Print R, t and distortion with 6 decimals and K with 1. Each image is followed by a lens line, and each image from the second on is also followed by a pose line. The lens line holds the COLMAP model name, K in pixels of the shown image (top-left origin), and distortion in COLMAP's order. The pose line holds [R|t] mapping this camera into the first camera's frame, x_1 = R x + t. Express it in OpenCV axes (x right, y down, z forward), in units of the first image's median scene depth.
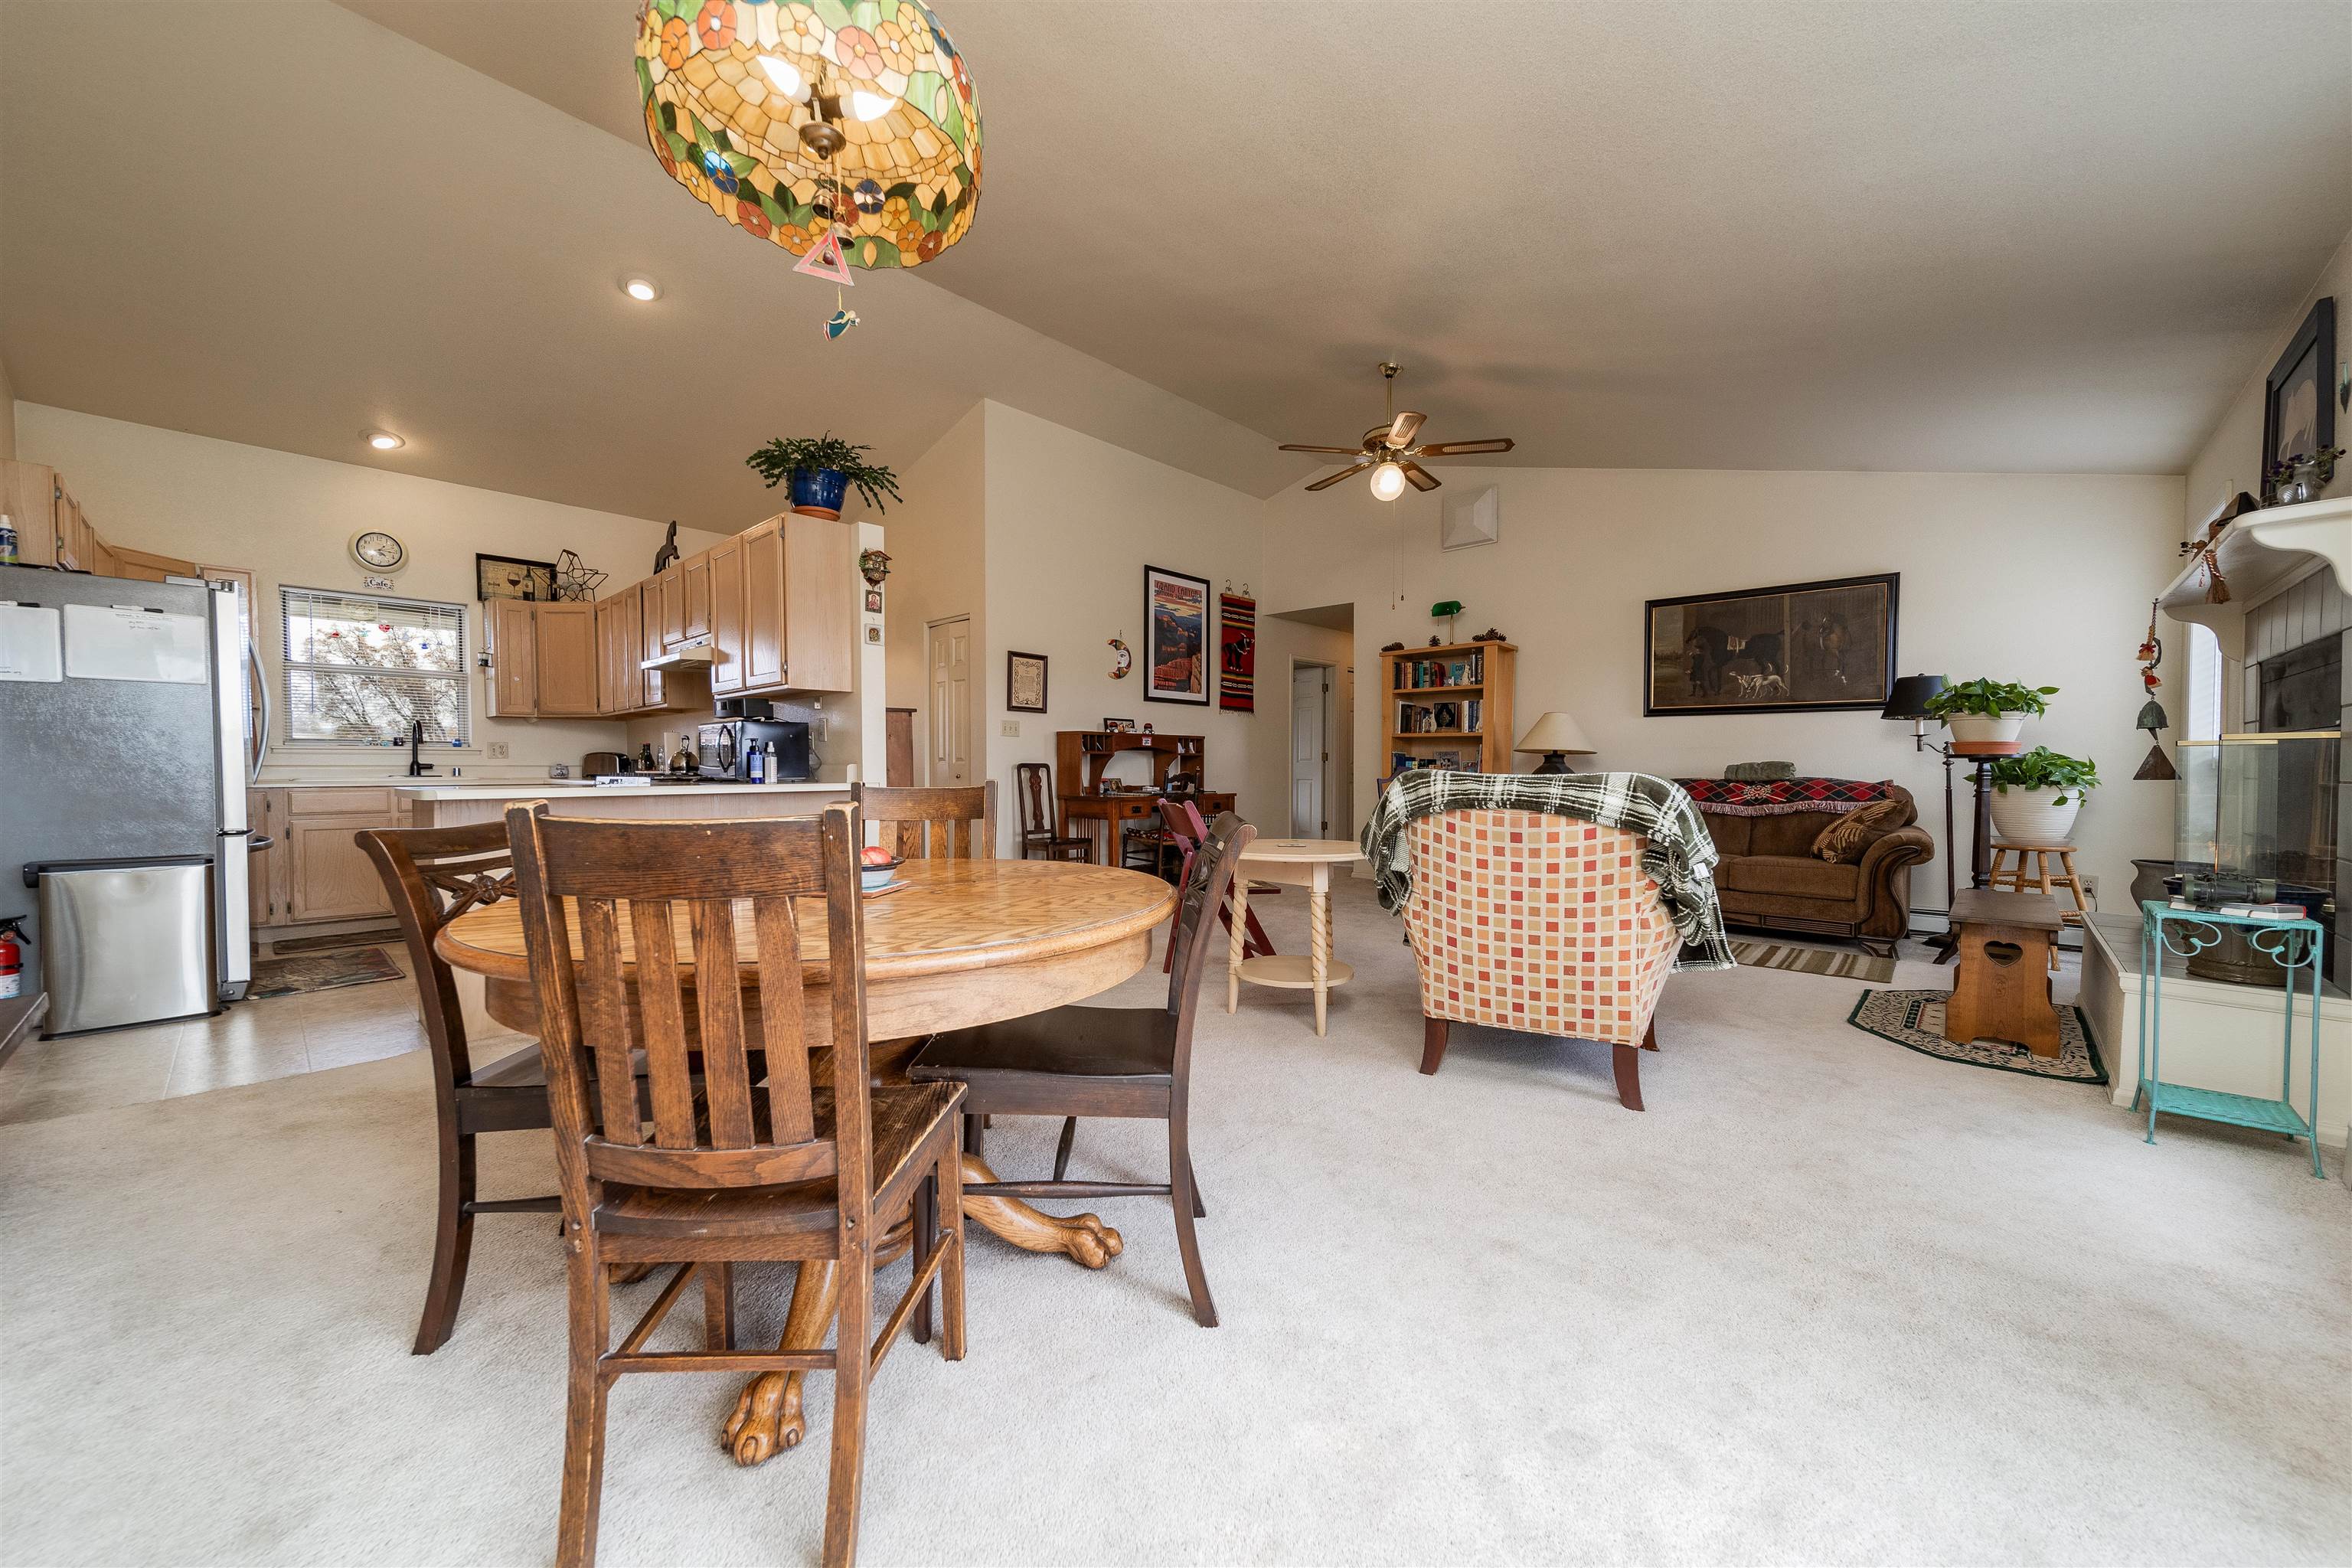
lens RADIAL K [[863.2, 0, 1176.0], [0, 863.2, 784.0], [0, 0, 1]] dist [0.006909, 0.000201]
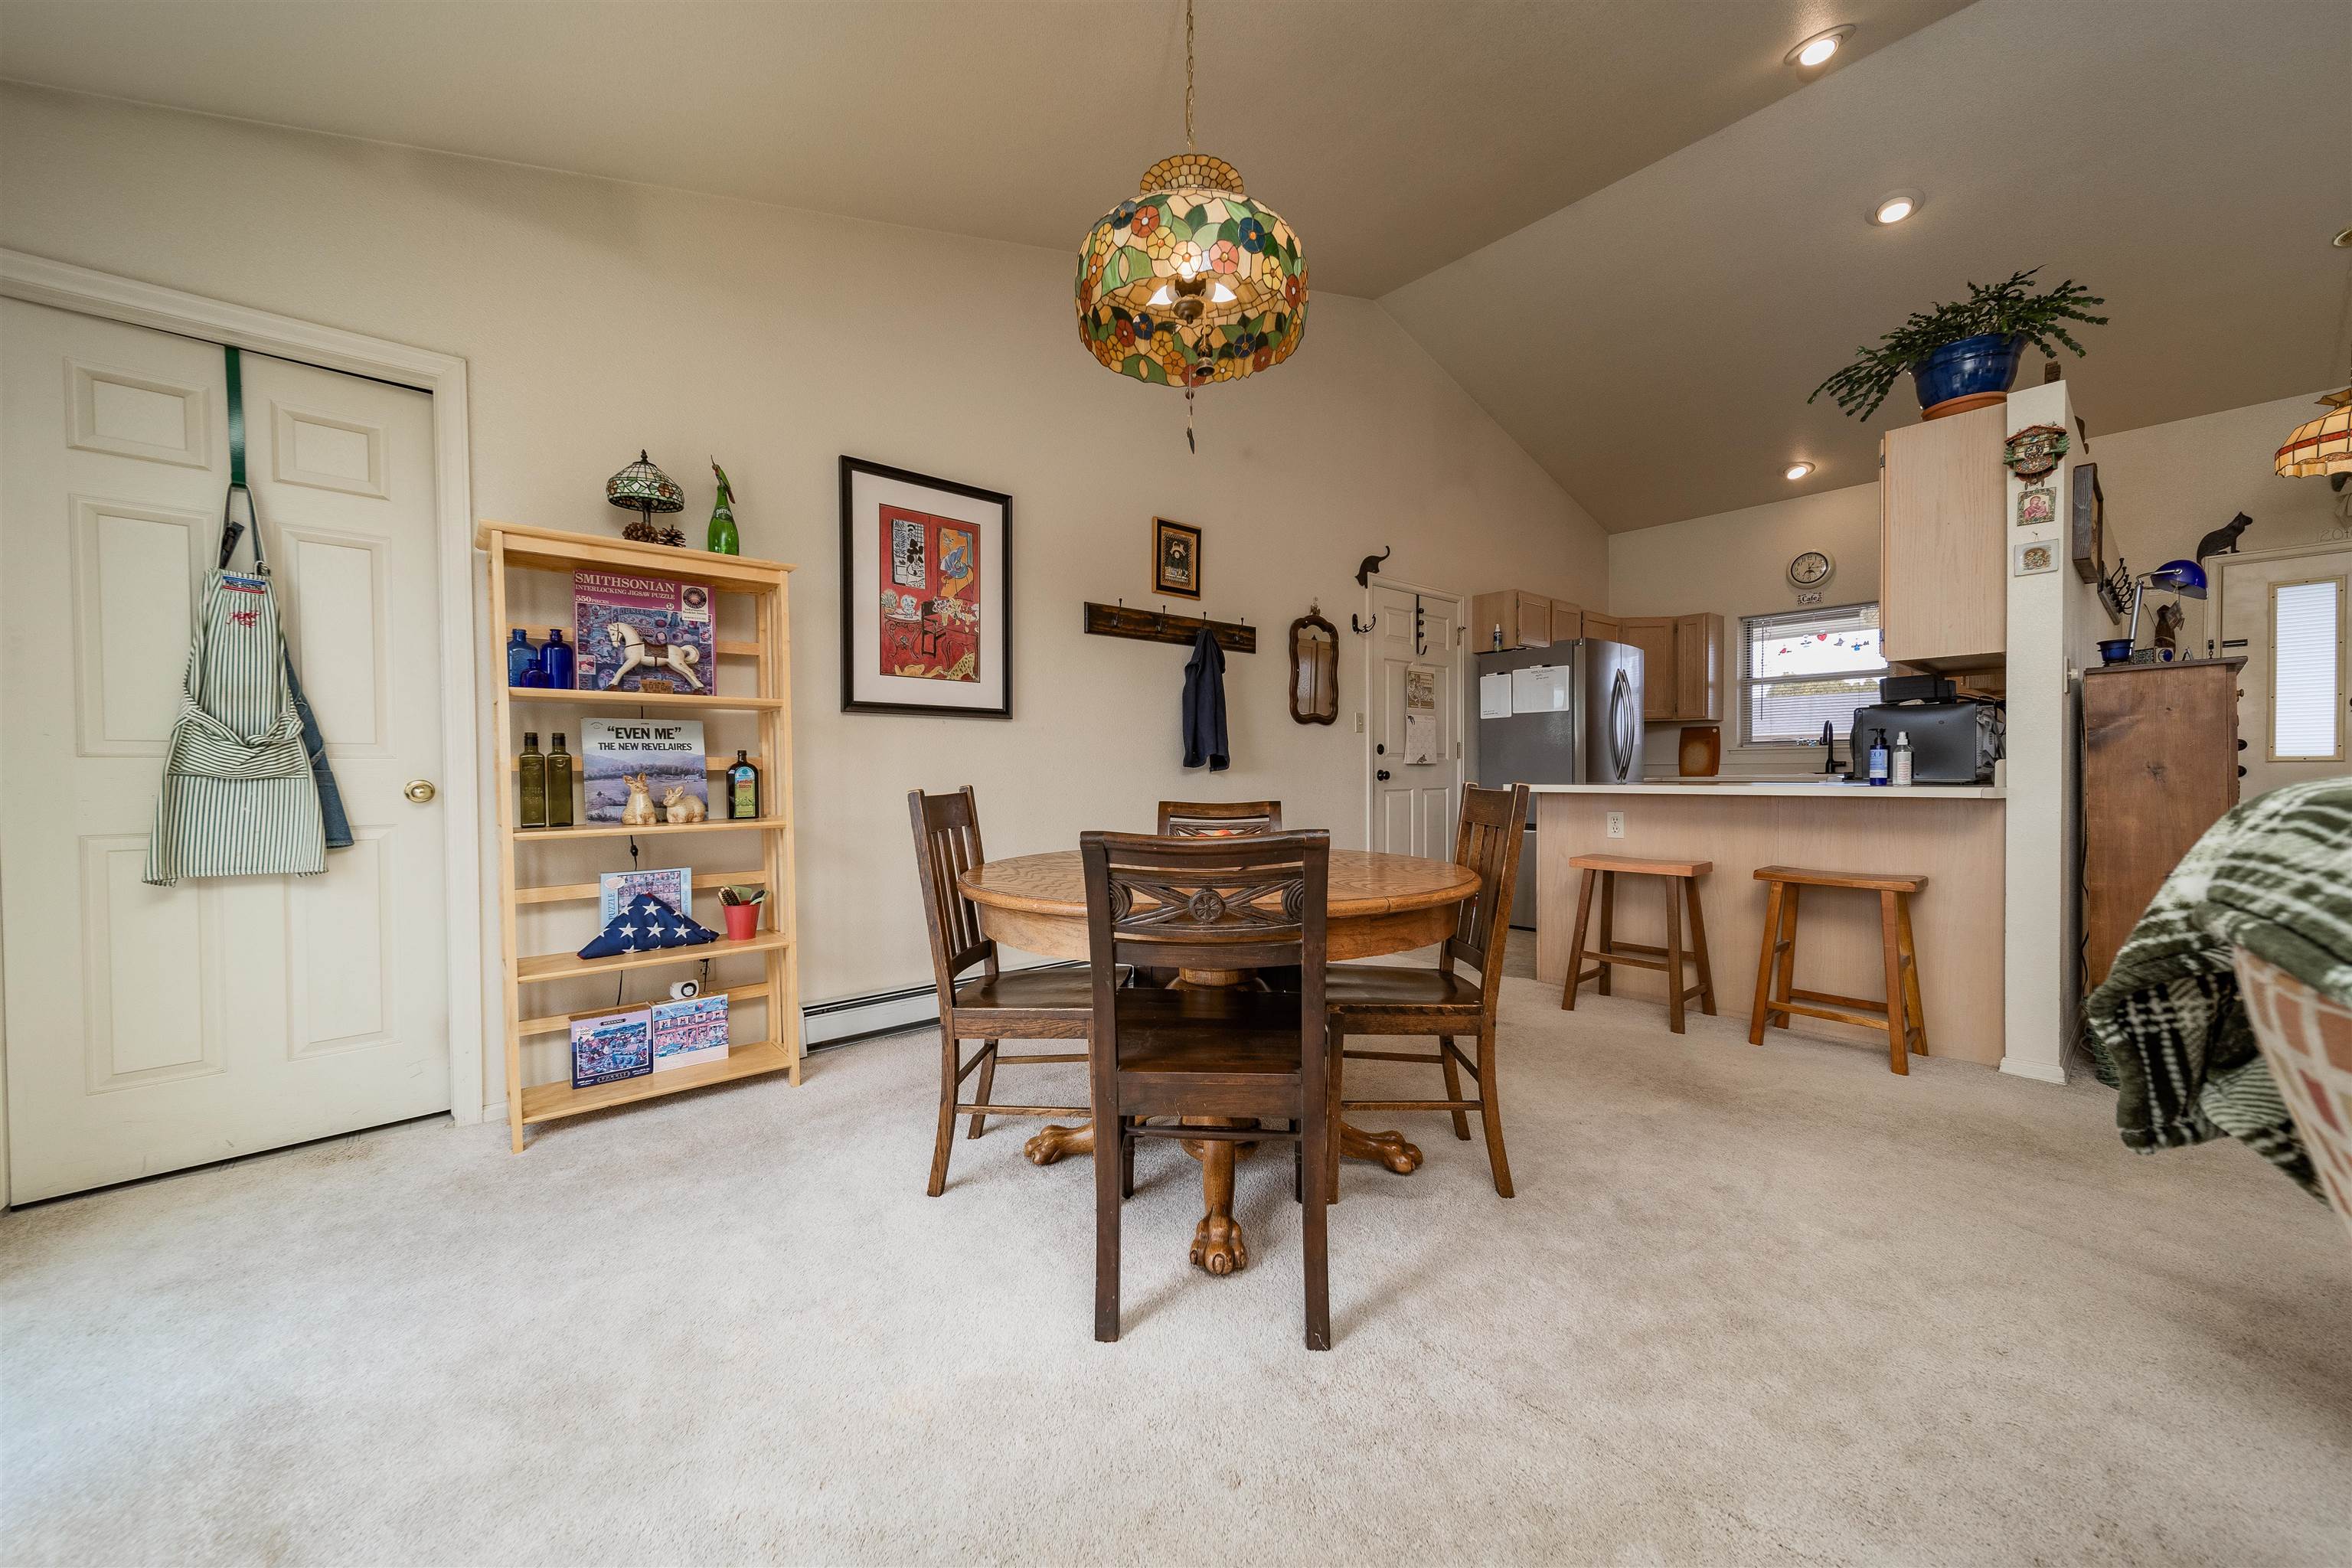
lens RADIAL K [[863.2, 0, 1176.0], [0, 863.2, 784.0], [0, 0, 1]] dist [0.006909, 0.000201]
pose [[-0.101603, 0.018644, -0.994650, 0.261984], [-0.013377, 0.999708, 0.020106, -0.006329], [0.994735, 0.015349, -0.101324, 0.311475]]
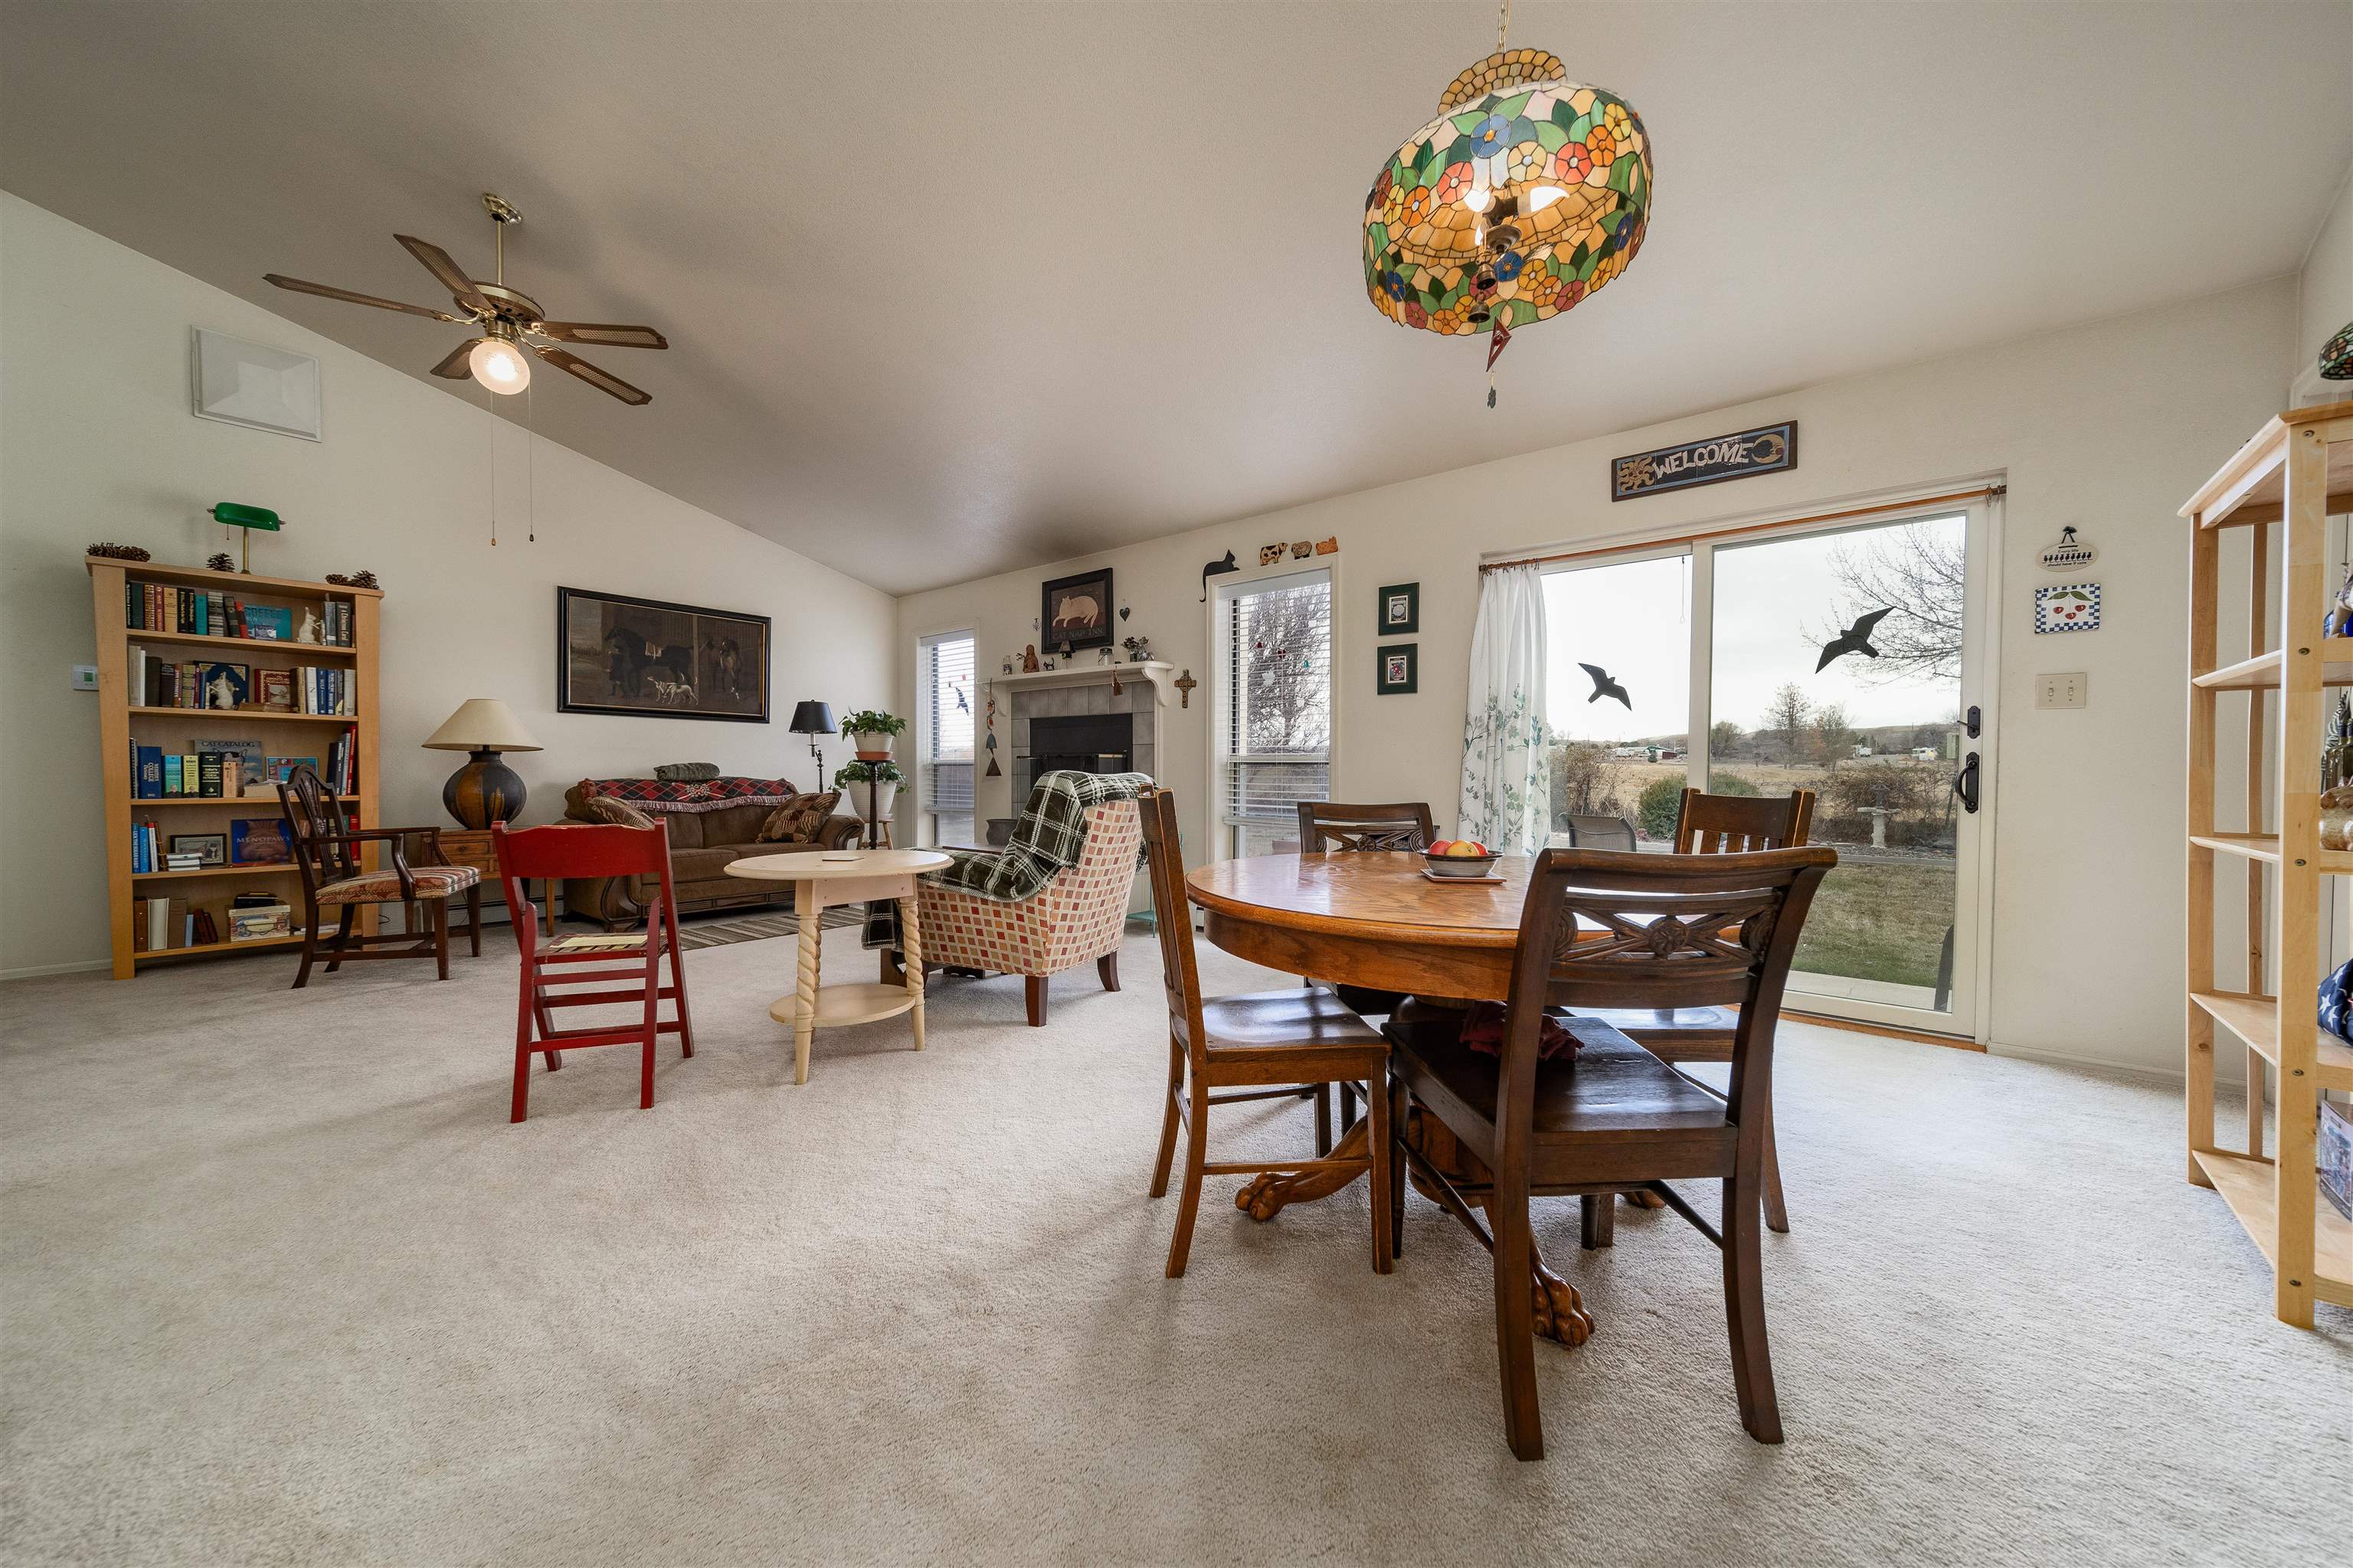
lens RADIAL K [[863.6, 0, 1176.5], [0, 863.6, 784.0], [0, 0, 1]] dist [0.006909, 0.000201]
pose [[-0.052024, -0.015467, 0.998526, -0.438927], [0.015094, 0.999754, 0.016272, -0.007278], [-0.998532, 0.015918, -0.051777, 0.421944]]
